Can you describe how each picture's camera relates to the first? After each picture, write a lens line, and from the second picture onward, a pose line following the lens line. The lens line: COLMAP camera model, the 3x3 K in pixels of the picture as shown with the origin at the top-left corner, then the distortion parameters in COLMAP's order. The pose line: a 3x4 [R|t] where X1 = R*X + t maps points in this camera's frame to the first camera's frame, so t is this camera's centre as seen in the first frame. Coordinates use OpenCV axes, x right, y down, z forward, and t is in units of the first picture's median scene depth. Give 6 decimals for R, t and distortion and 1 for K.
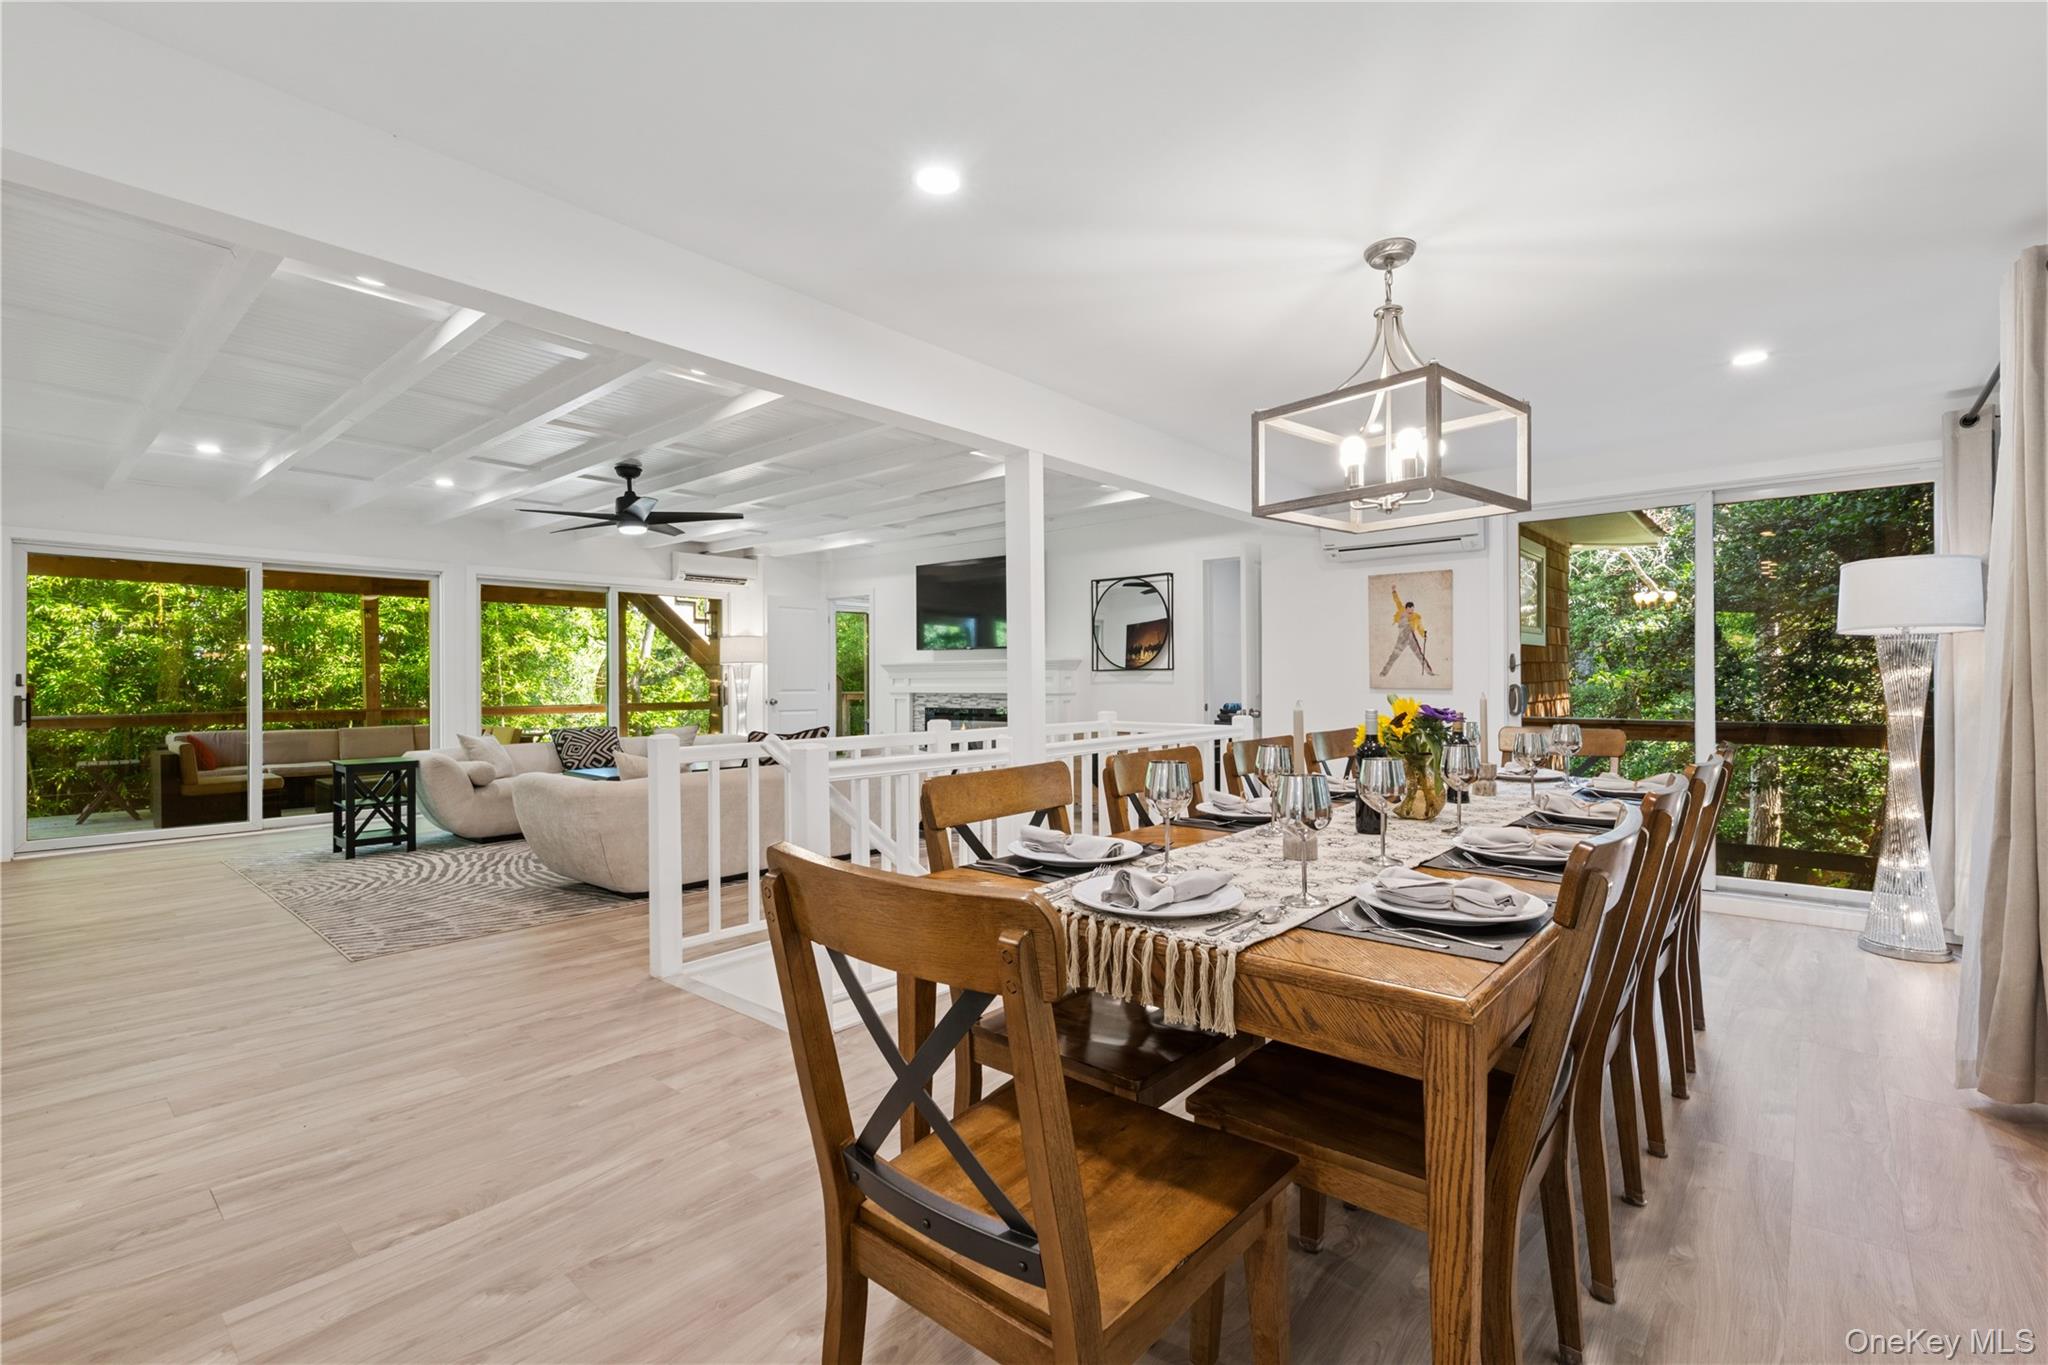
lens RADIAL K [[907.5, 0, 1045.9], [0, 907.5, 683.7], [0, 0, 1]] dist [0.003762, 0.000136]
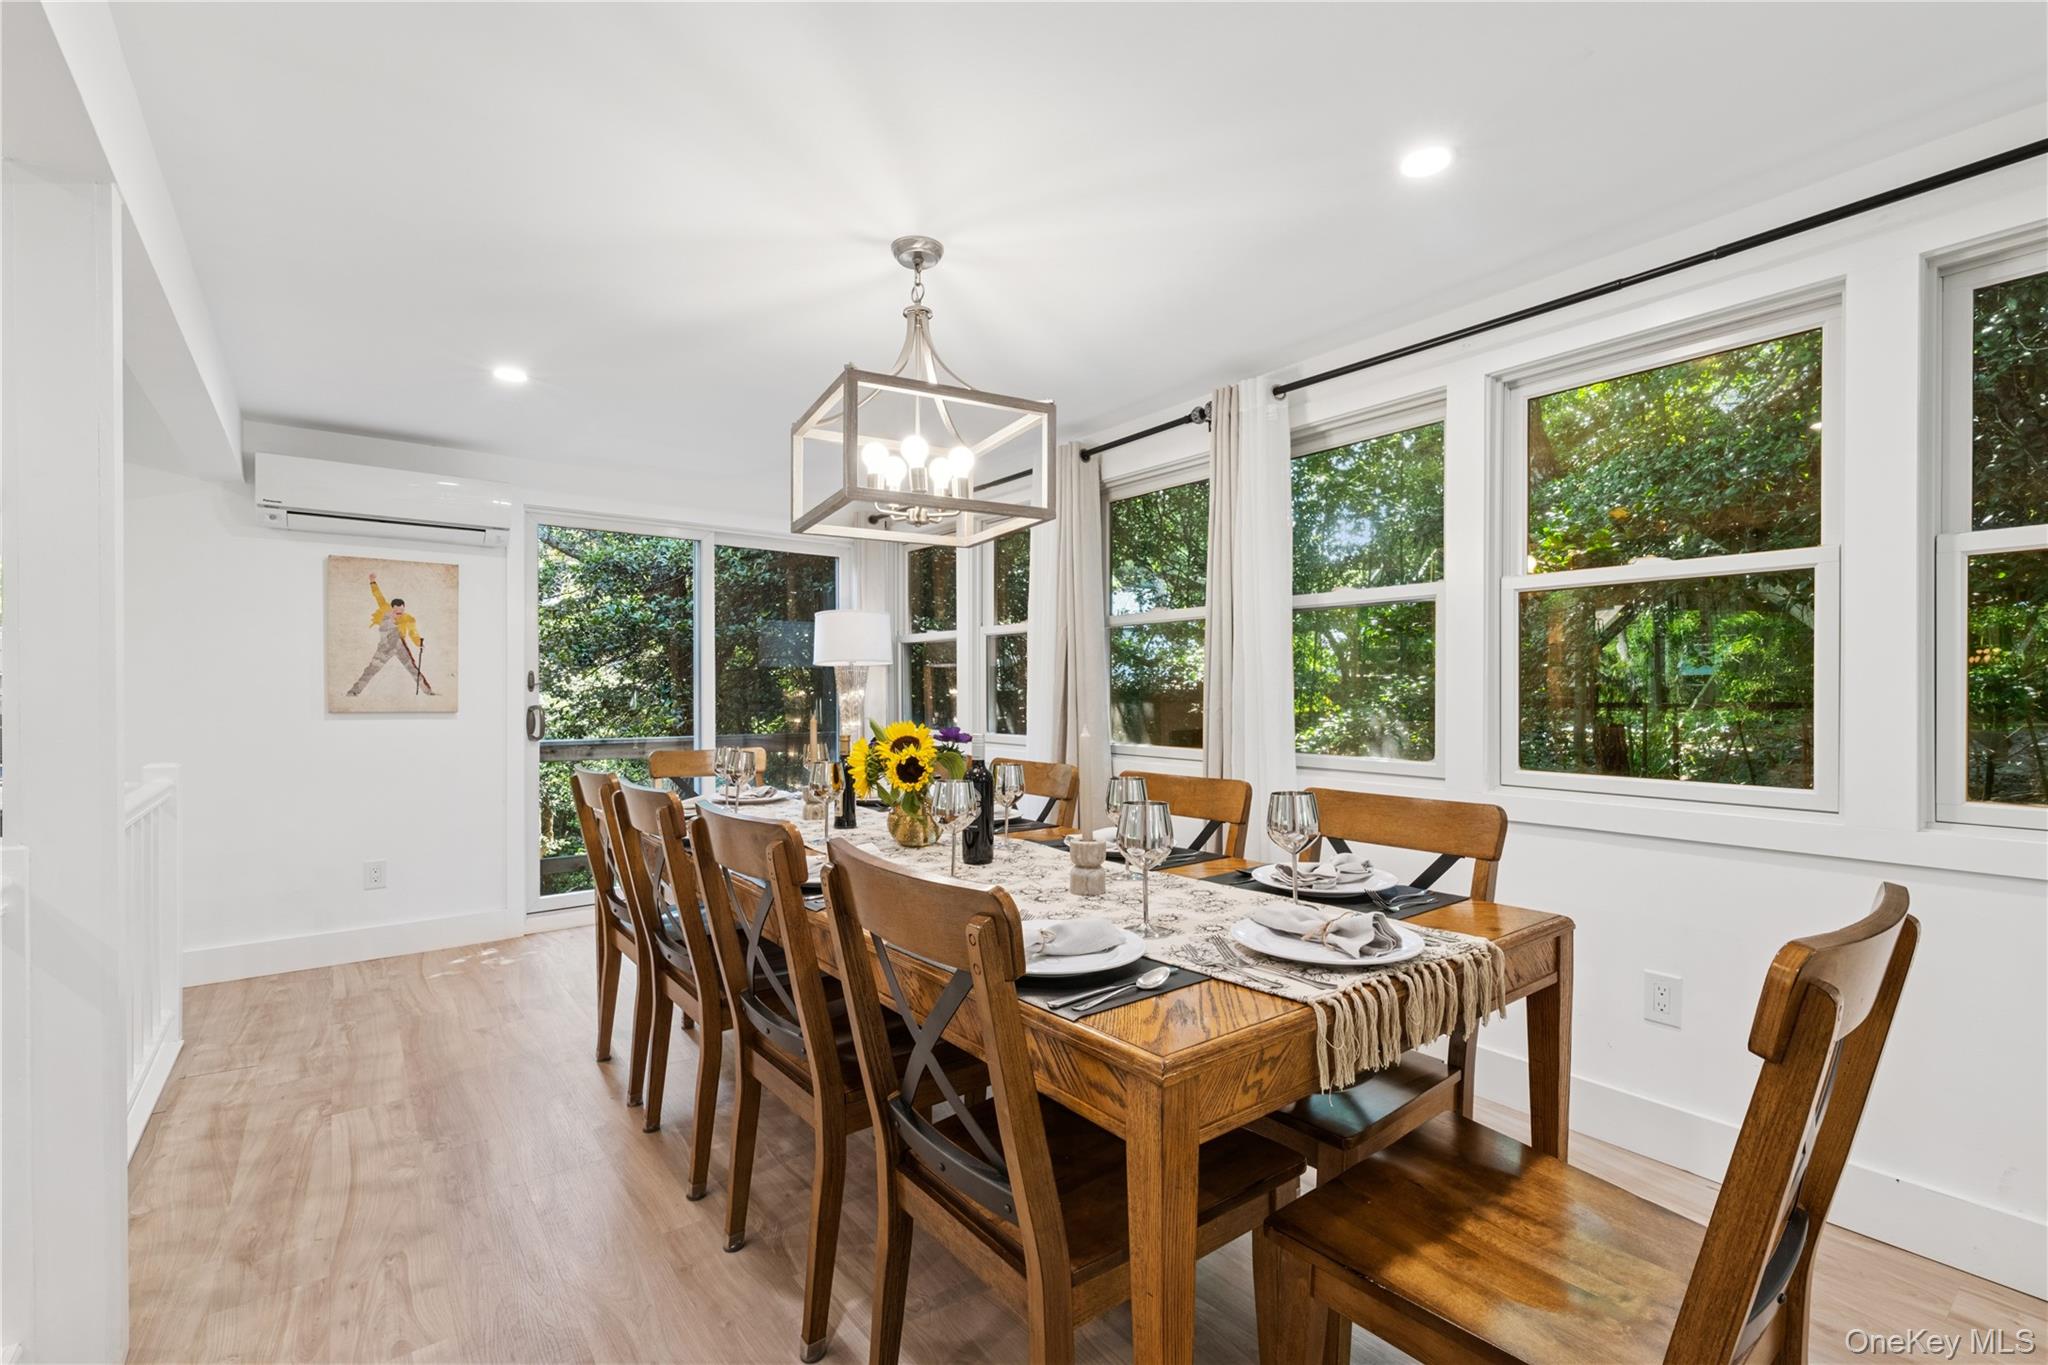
lens RADIAL K [[901.9, 0, 1052.7], [0, 901.9, 695.5], [0, 0, 1]] dist [0.000027, -0.000195]
pose [[0.193019, 0.001656, 0.981194, -0.183060], [0.005629, 0.999980, -0.002795, -0.002715], [-0.981179, 0.006063, 0.193006, 0.241710]]
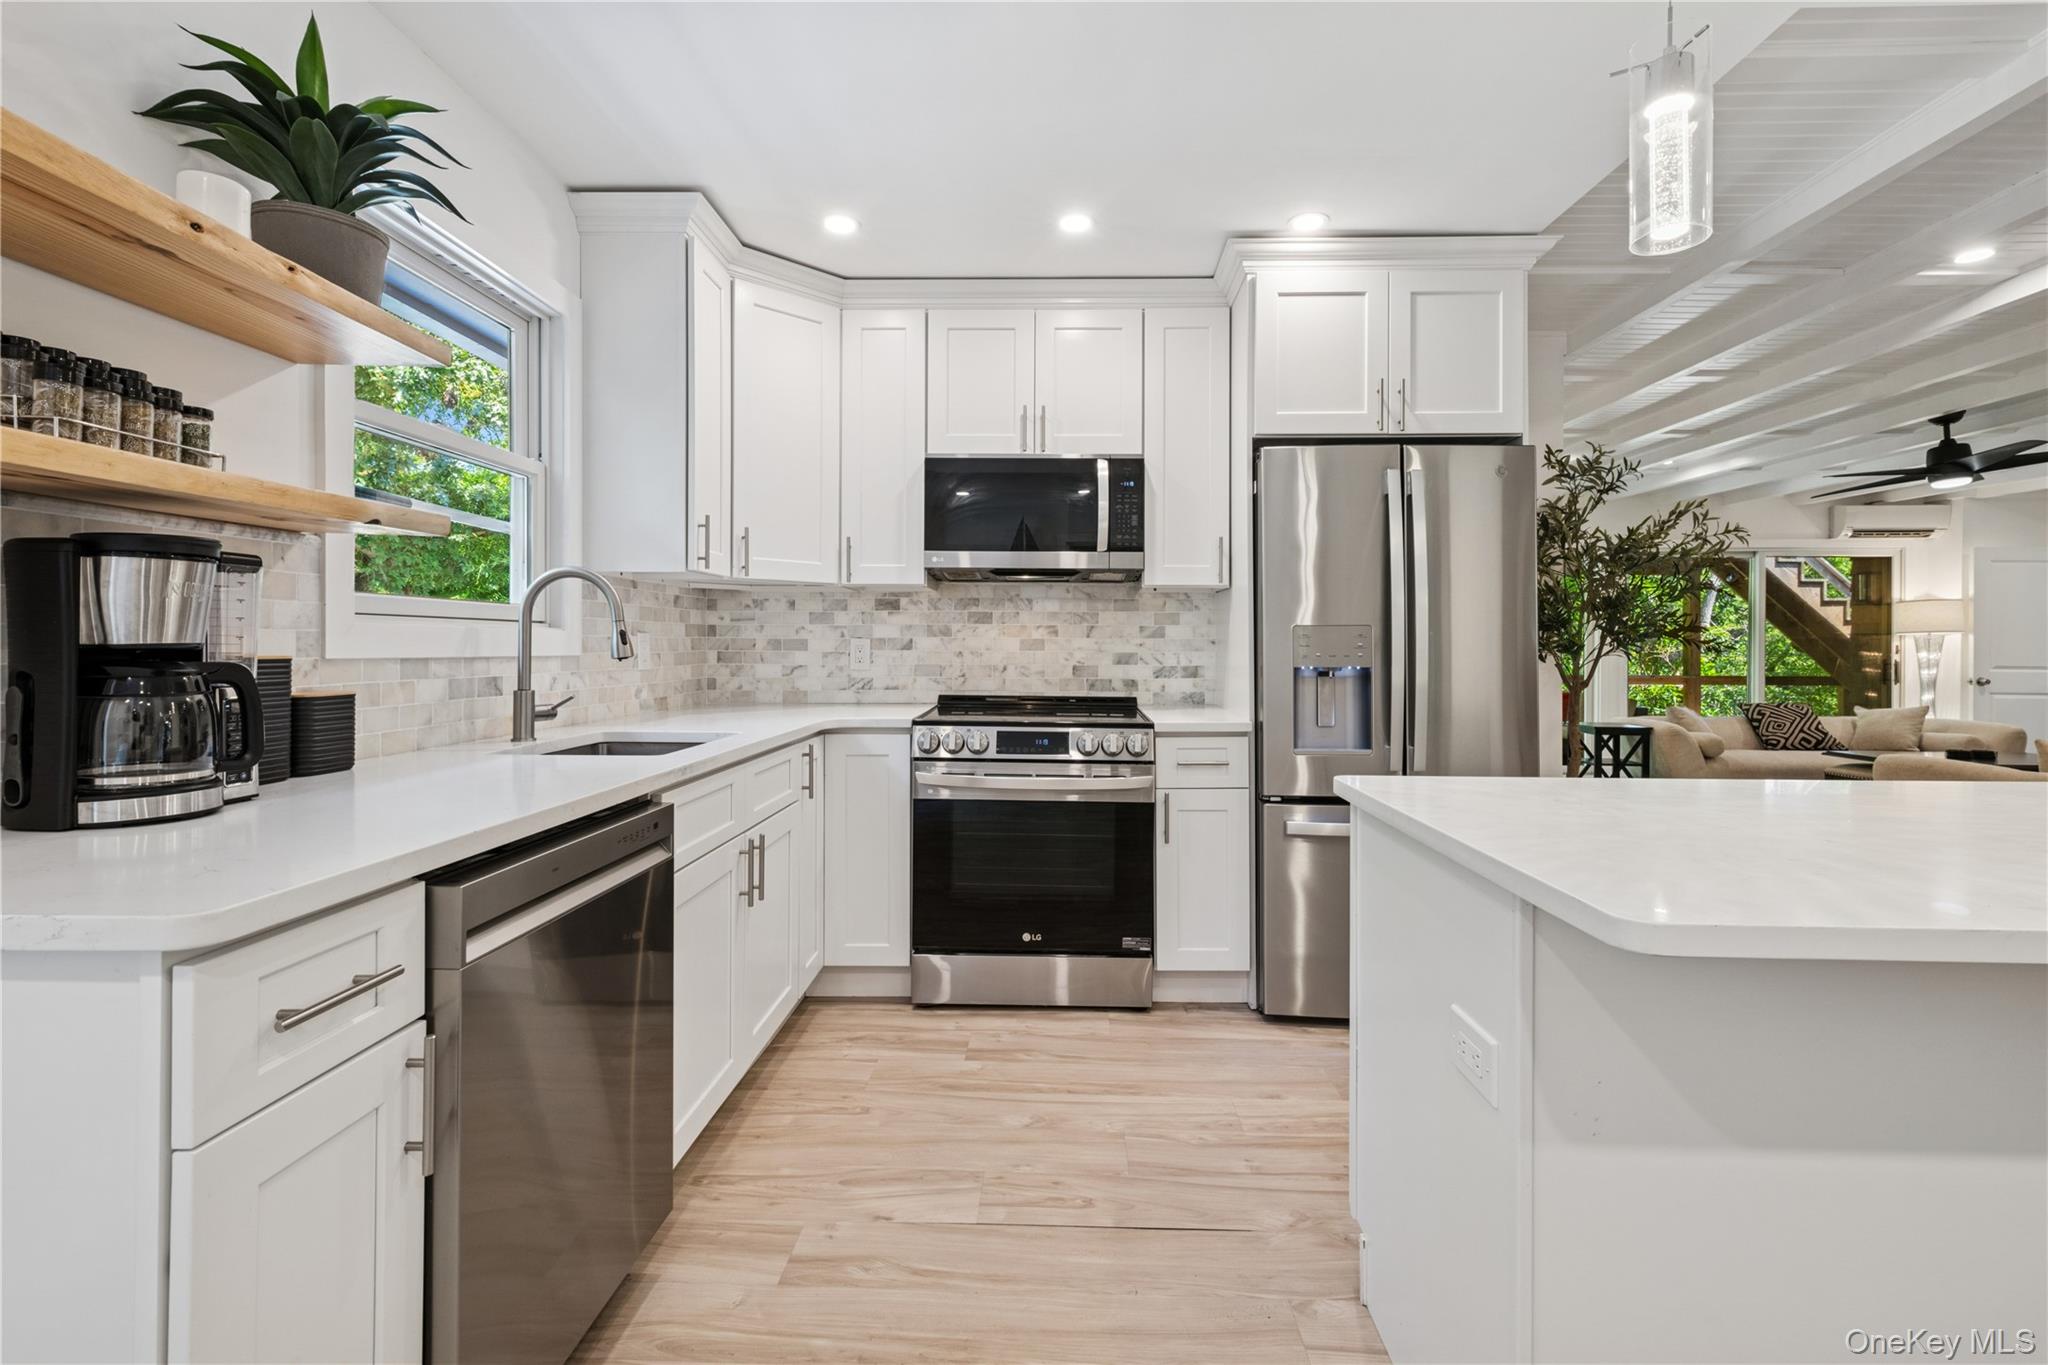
lens RADIAL K [[913.8, 0, 1039.3], [0, 913.8, 643.7], [0, 0, 1]] dist [0.002771, 0.000119]
pose [[0.628794, 0.007415, -0.777536, -0.279581], [-0.012646, 0.999920, -0.000691, -0.003073], [0.777469, 0.010267, 0.628838, -0.203656]]
